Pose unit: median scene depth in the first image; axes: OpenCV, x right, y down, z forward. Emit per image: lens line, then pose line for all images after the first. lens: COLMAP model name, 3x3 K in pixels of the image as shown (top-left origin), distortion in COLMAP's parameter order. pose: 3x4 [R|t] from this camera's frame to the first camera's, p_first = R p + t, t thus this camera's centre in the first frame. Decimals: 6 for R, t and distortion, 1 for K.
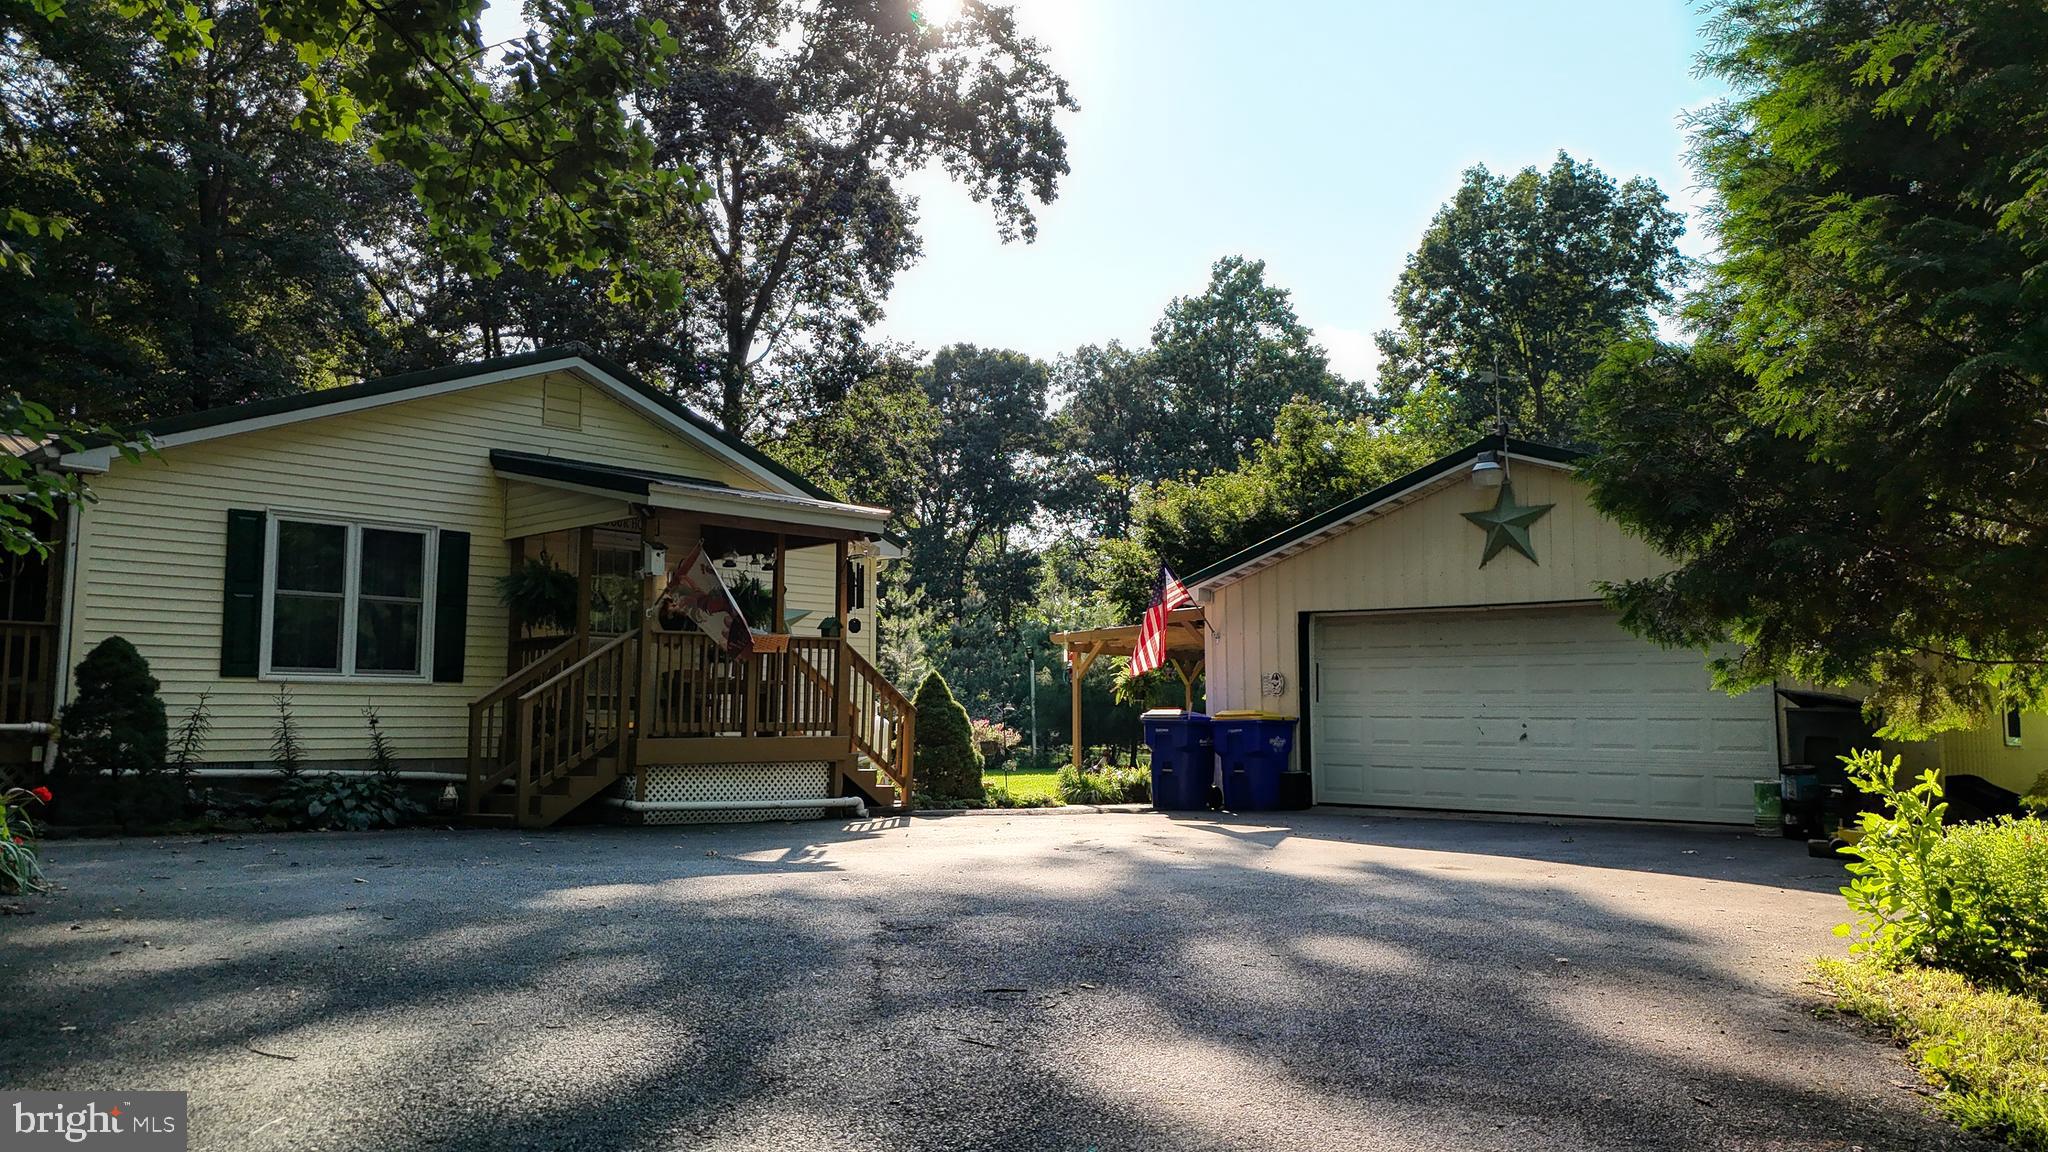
lens RADIAL K [[1502.2, 0, 1024.0], [0, 1502.2, 576.0], [0, 0, 1]] dist [0.071406, -0.073356]
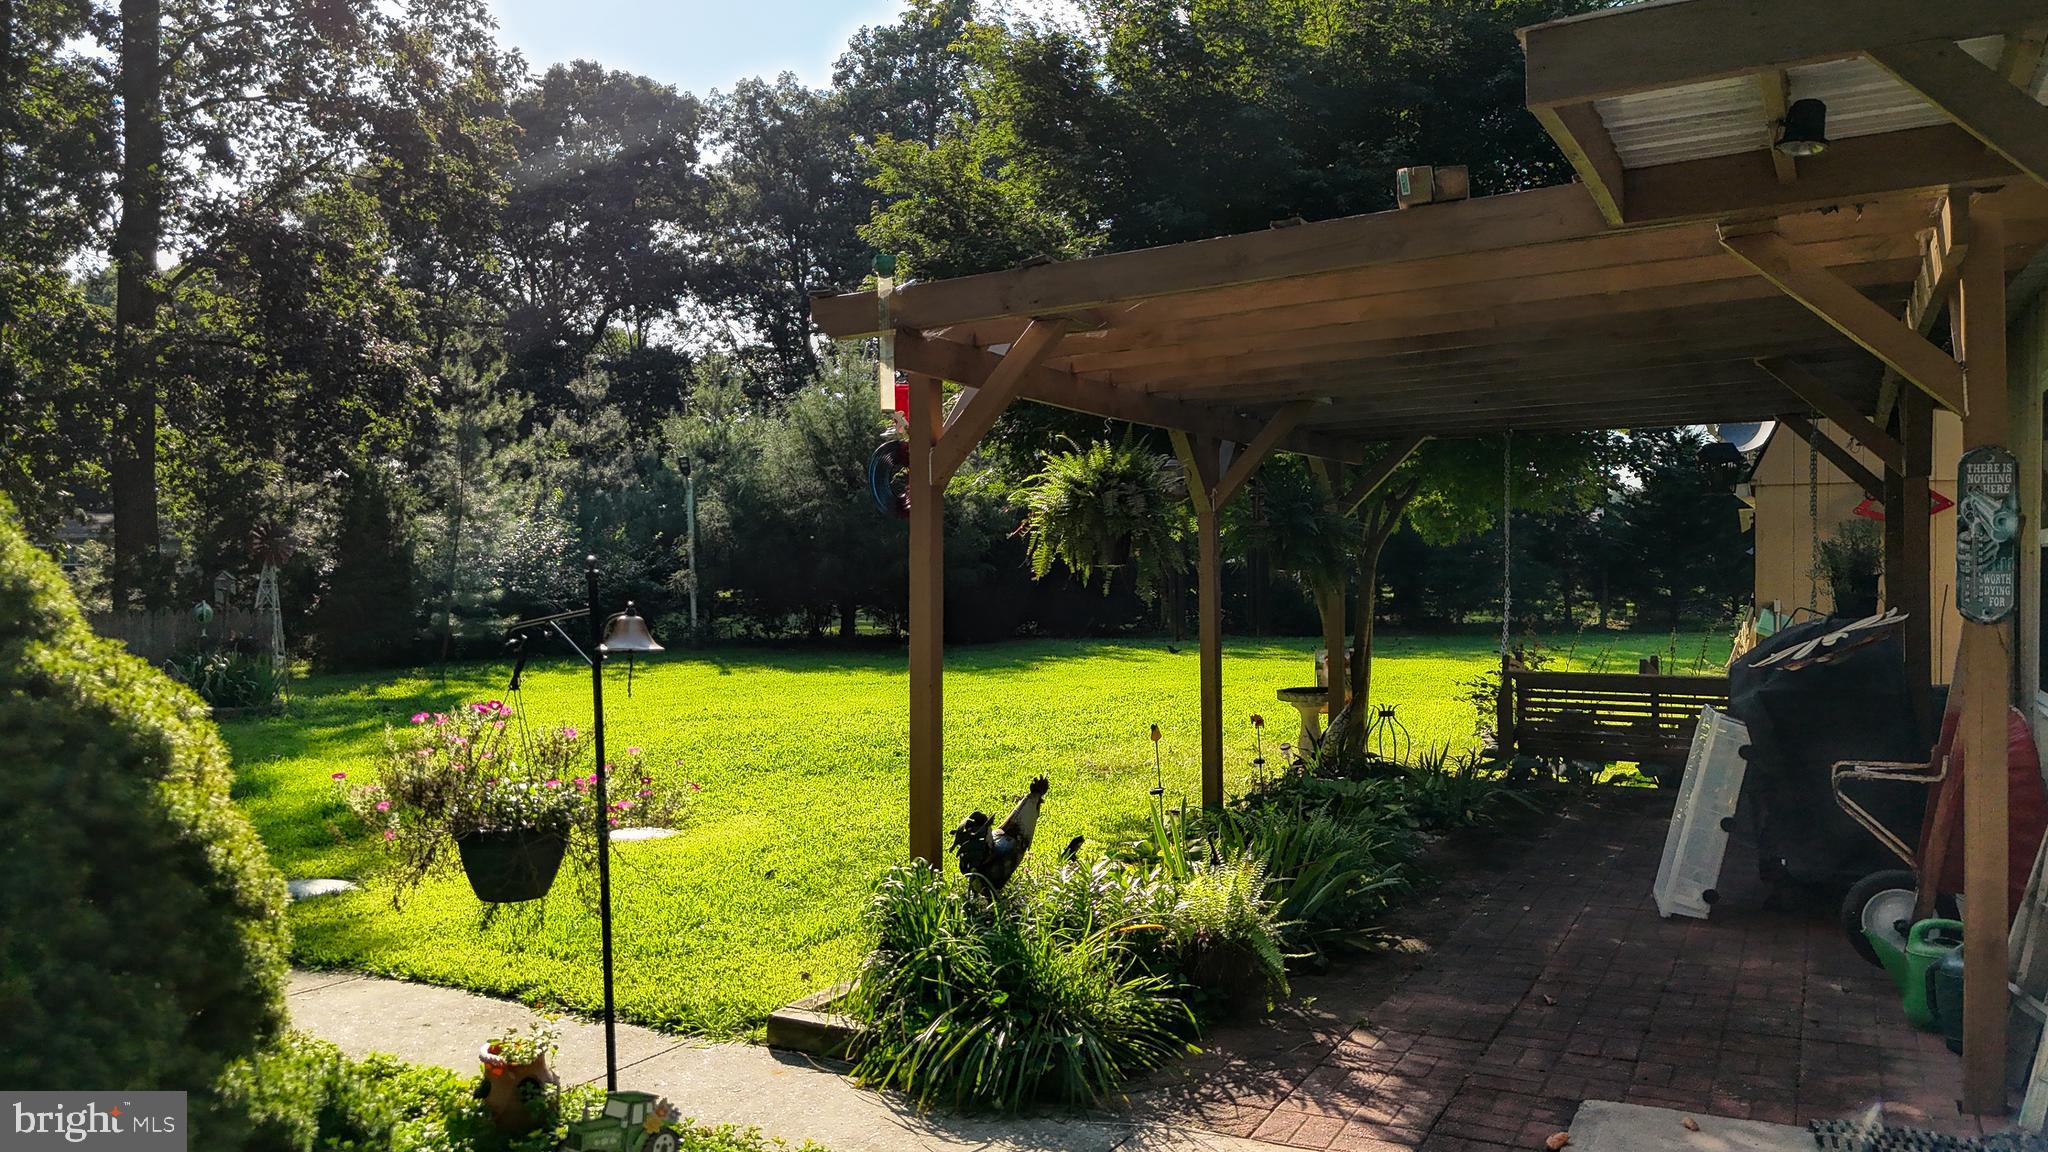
lens RADIAL K [[1502.2, 0, 1024.0], [0, 1502.2, 576.0], [0, 0, 1]] dist [0.071406, -0.073356]
pose [[0.973662, -0.003481, 0.227971, 0.000121], [-0.021786, 0.993888, 0.108224, 0.013586], [-0.226955, -0.110340, 0.967635, 0.185363]]
